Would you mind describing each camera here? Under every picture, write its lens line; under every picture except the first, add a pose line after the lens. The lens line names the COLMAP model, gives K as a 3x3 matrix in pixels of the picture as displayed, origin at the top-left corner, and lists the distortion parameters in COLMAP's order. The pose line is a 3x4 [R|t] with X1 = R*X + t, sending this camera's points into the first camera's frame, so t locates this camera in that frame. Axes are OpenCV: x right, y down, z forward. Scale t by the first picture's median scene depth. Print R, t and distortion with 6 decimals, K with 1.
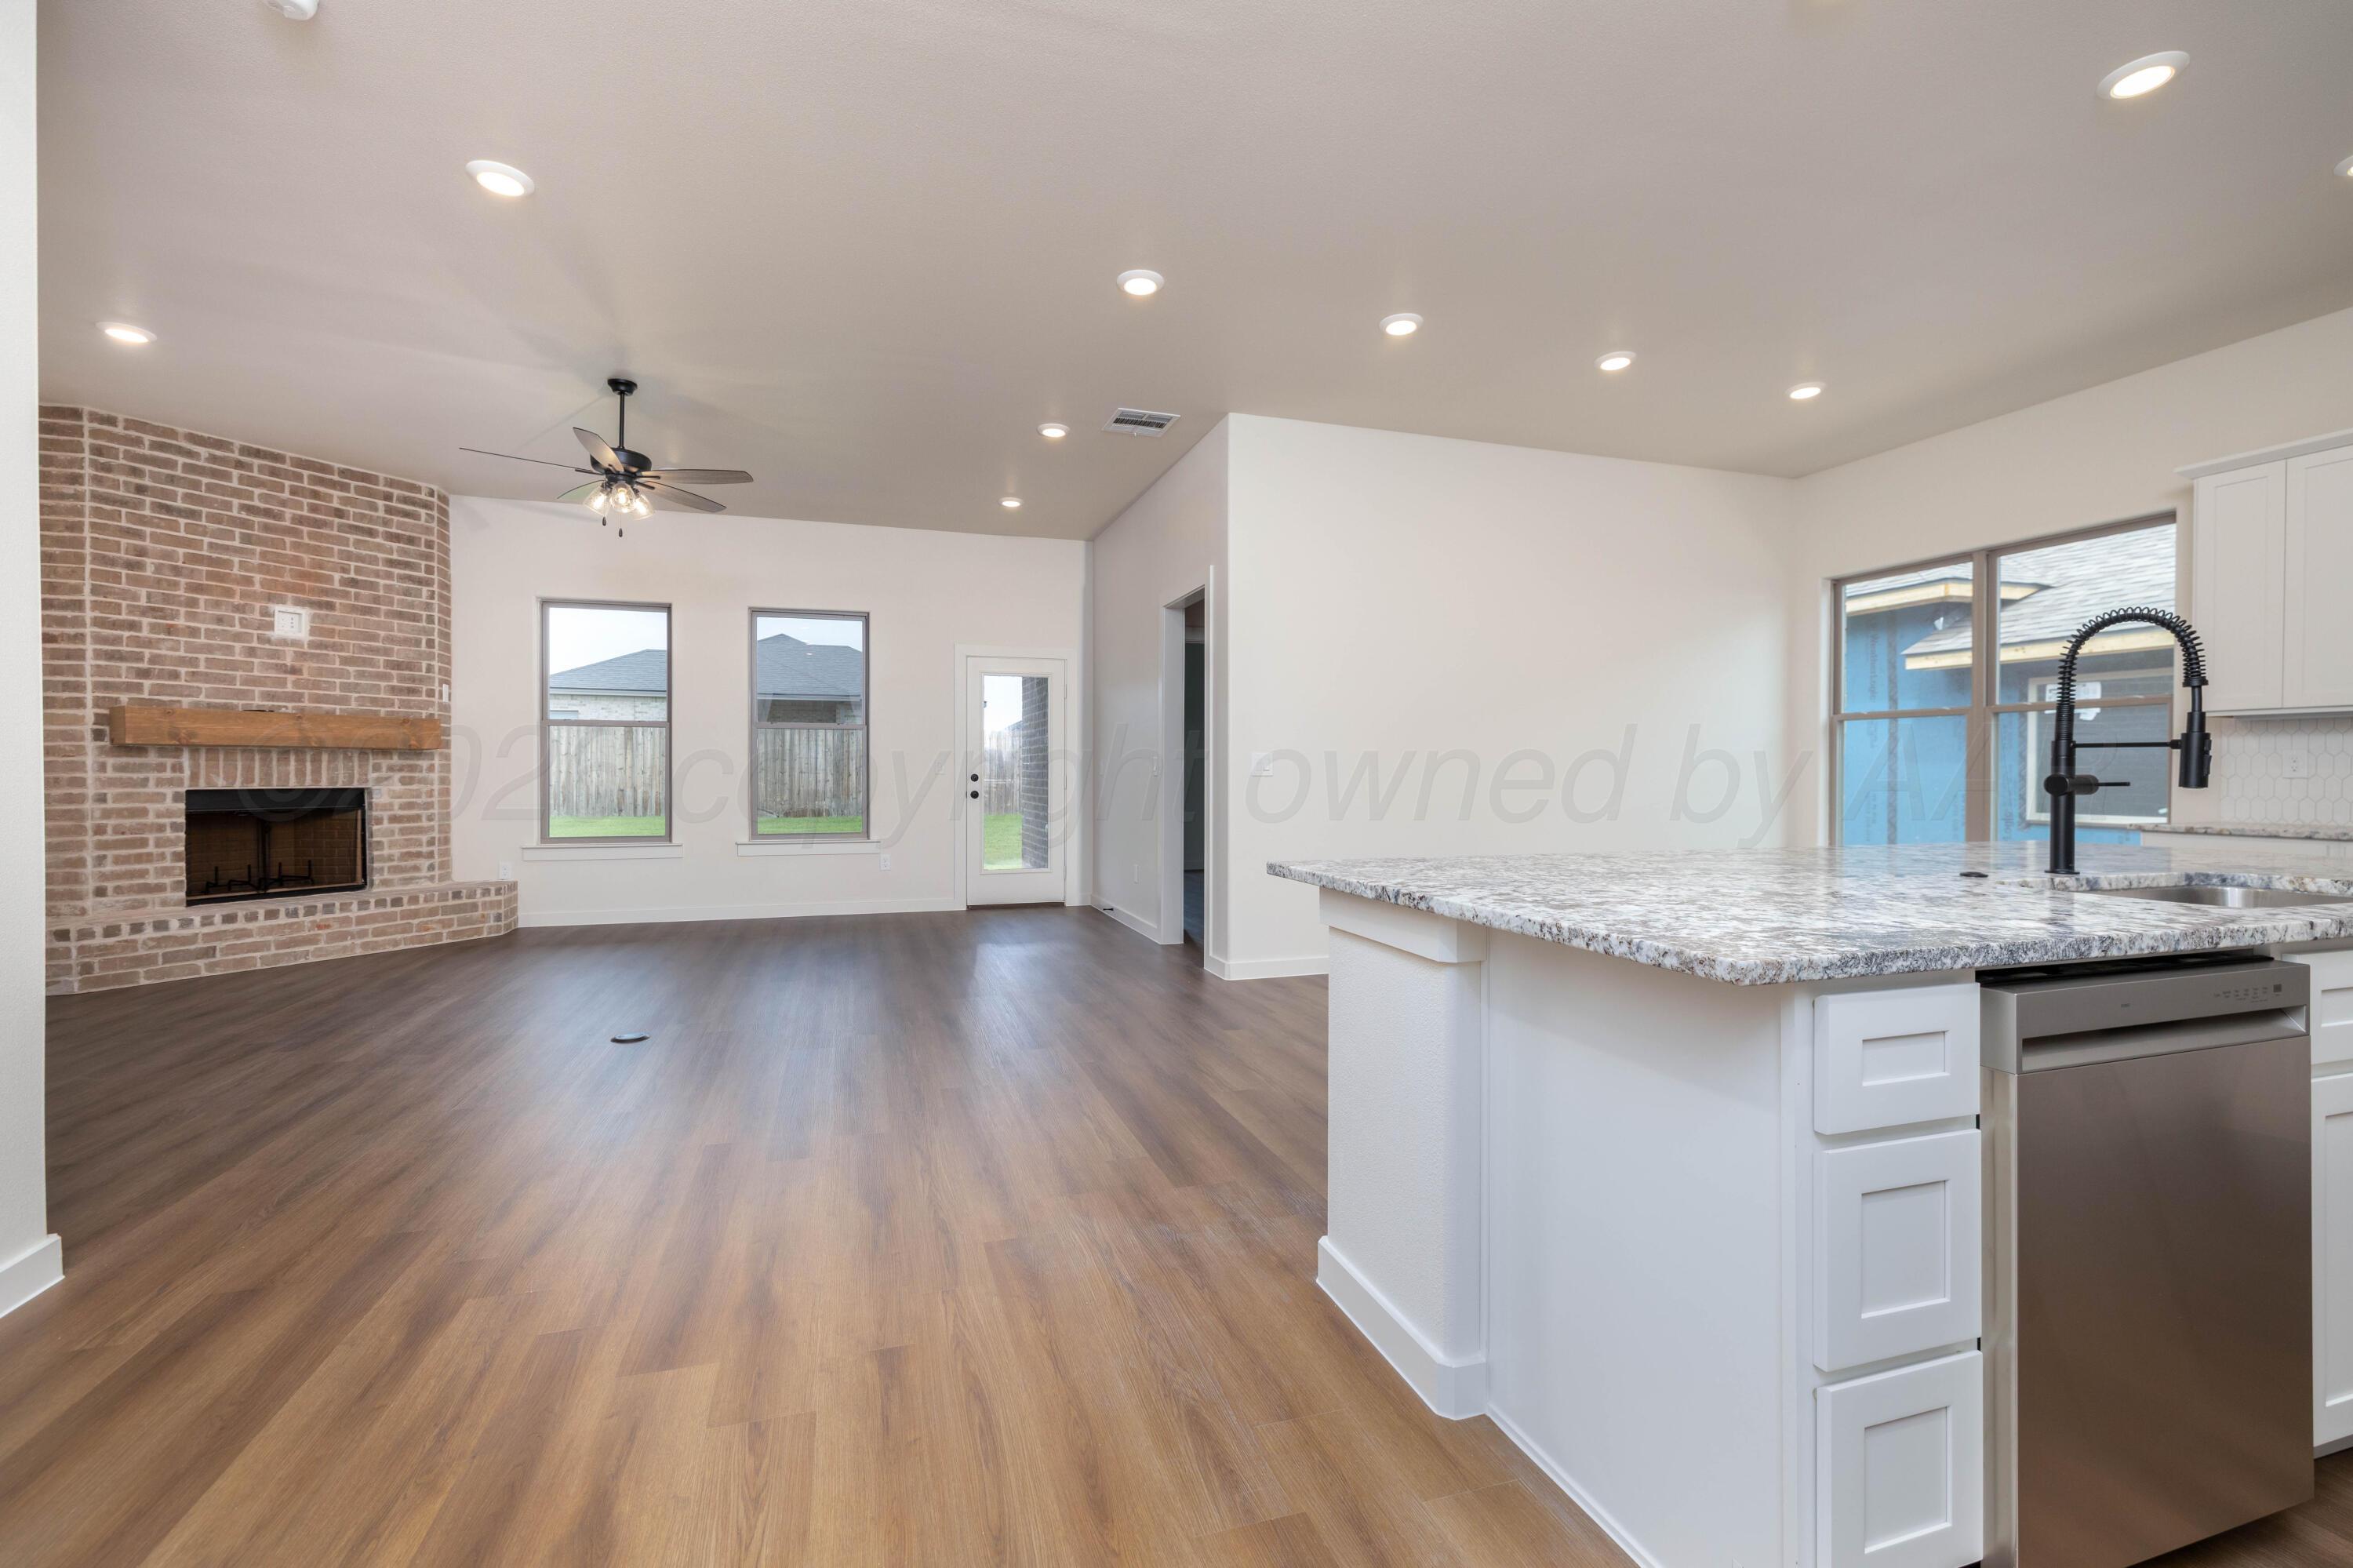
lens RADIAL K [[992.2, 0, 1170.5], [0, 992.2, 776.7], [0, 0, 1]] dist [0.000541, 0.000236]
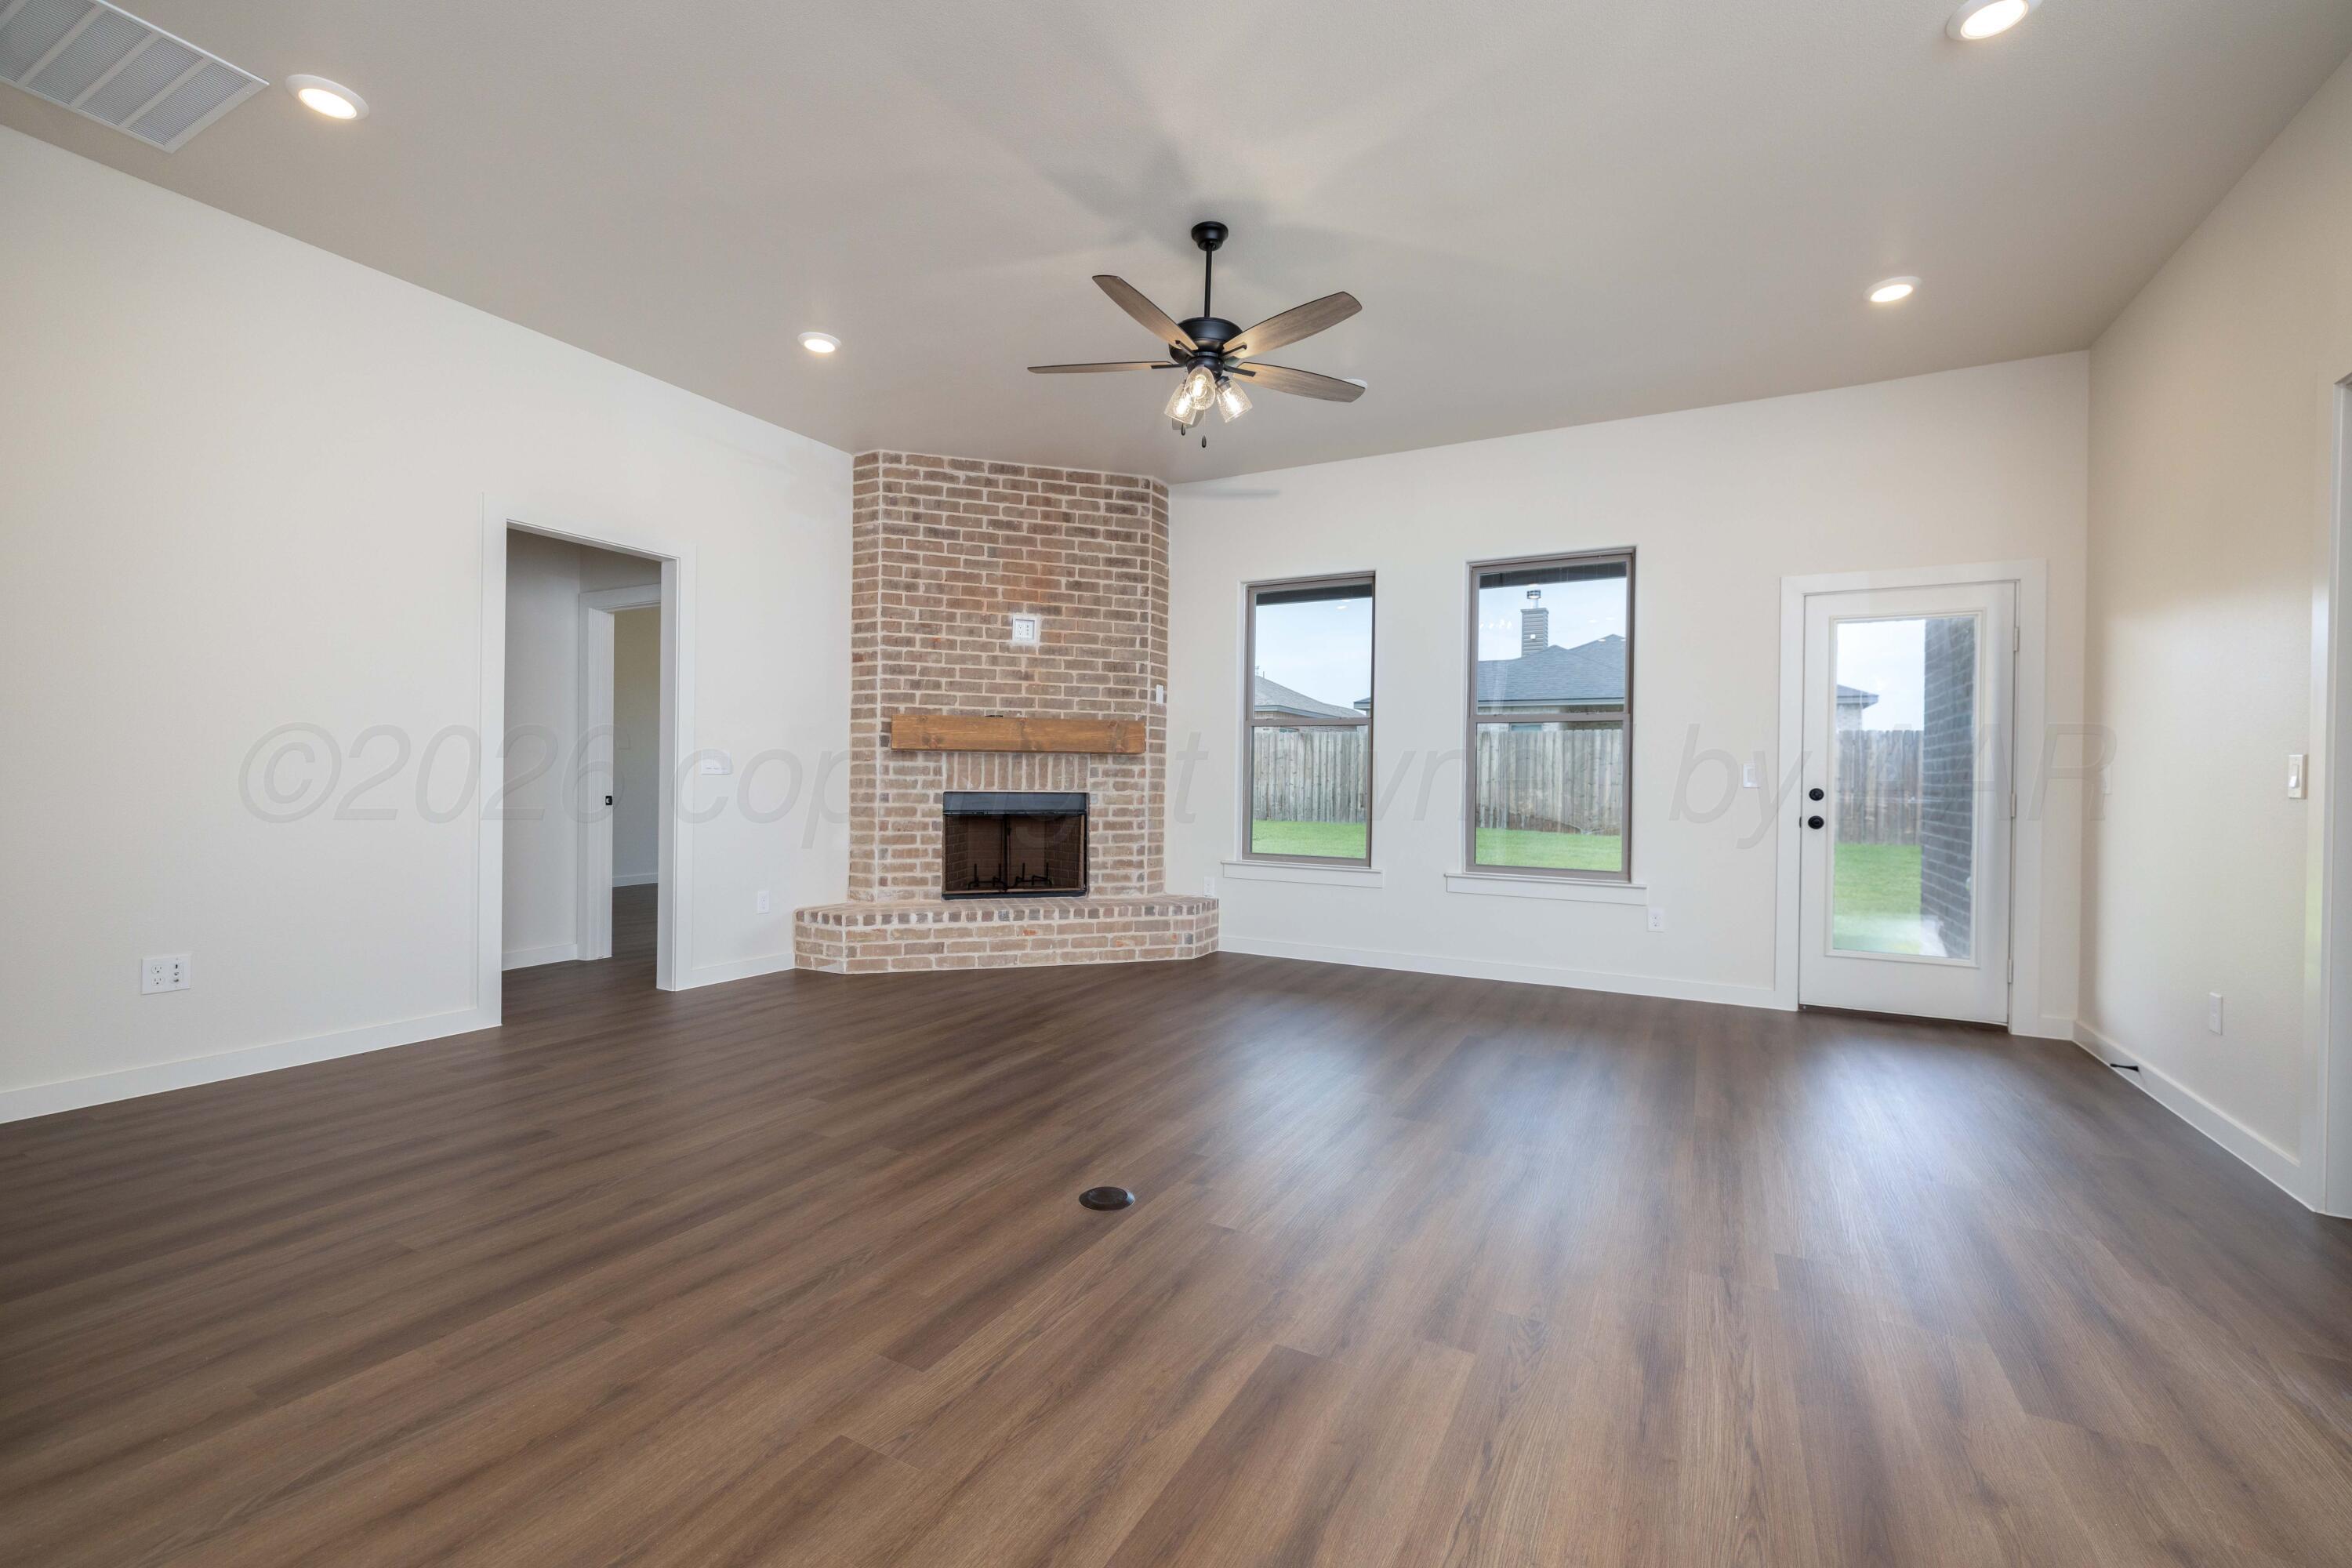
lens RADIAL K [[991.8, 0, 1167.7], [0, 991.8, 780.2], [0, 0, 1]] dist [0.000541, 0.000236]
pose [[0.689088, 0.009703, -0.724613, -0.044854], [-0.015023, 0.999887, -0.000898, -0.001689], [0.724522, 0.011505, 0.689156, 0.415960]]
